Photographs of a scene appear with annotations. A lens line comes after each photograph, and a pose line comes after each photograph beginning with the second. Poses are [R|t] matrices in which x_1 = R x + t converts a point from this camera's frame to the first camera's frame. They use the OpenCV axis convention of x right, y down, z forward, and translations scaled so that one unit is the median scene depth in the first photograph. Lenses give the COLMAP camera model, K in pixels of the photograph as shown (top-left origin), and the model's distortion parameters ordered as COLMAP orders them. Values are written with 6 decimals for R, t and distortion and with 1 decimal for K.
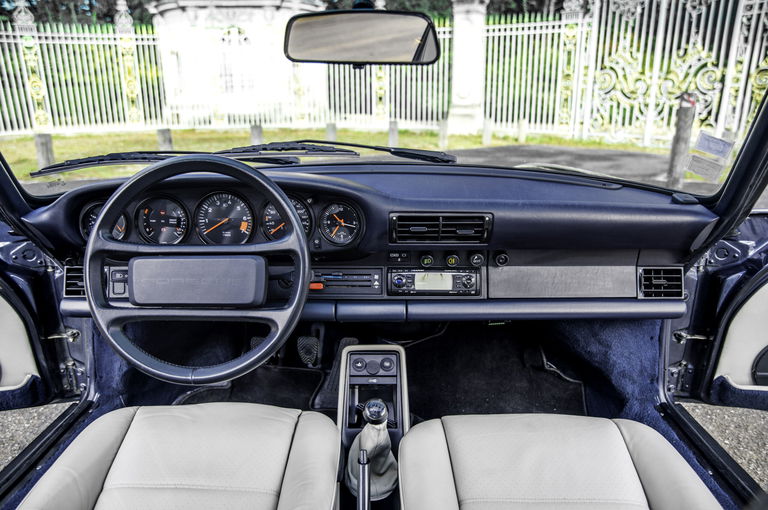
lens RADIAL K [[540.8, 0, 385.2], [0, 540.8, 255.9], [0, 0, 1]] dist [-0.095009, 0.065968]
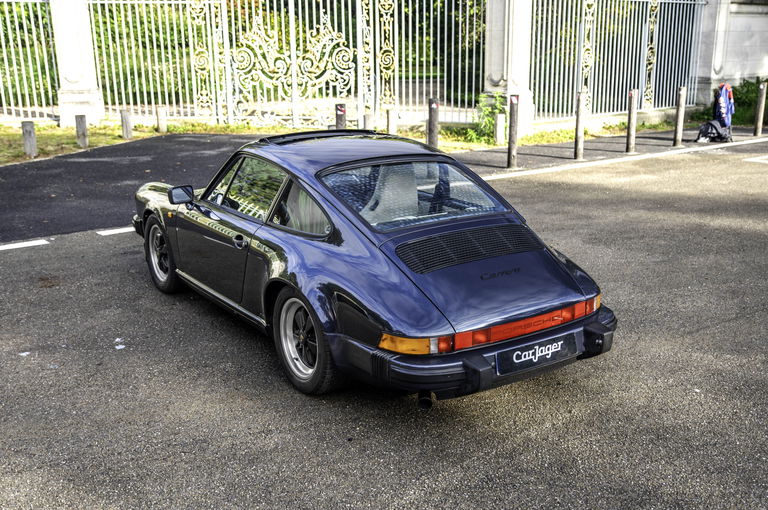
lens RADIAL K [[807.1, 0, 412.2], [0, 807.1, 277.0], [0, 0, 1]] dist [0.023217, 0.000000]
pose [[0.808479, -0.165454, 0.564789, -2.212450], [0.171922, 0.984205, 0.042221, 0.372777], [-0.562854, 0.062965, 0.824154, -3.295519]]
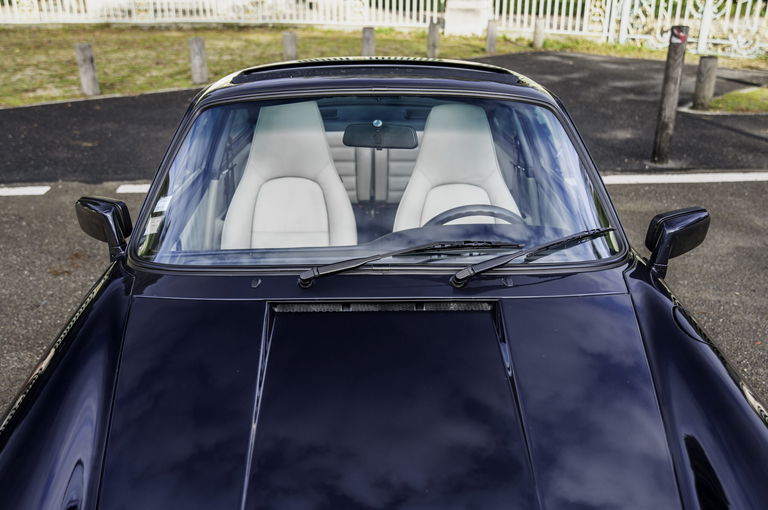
lens RADIAL K [[738.3, 0, 380.9], [0, 738.3, 257.9], [0, 0, 1]] dist [0.017943, 0.000000]
pose [[0.999937, 0.001581, 0.011110, 0.178977], [-0.002622, 0.995534, 0.094363, -0.118317], [-0.010912, -0.094386, 0.995476, -0.995944]]
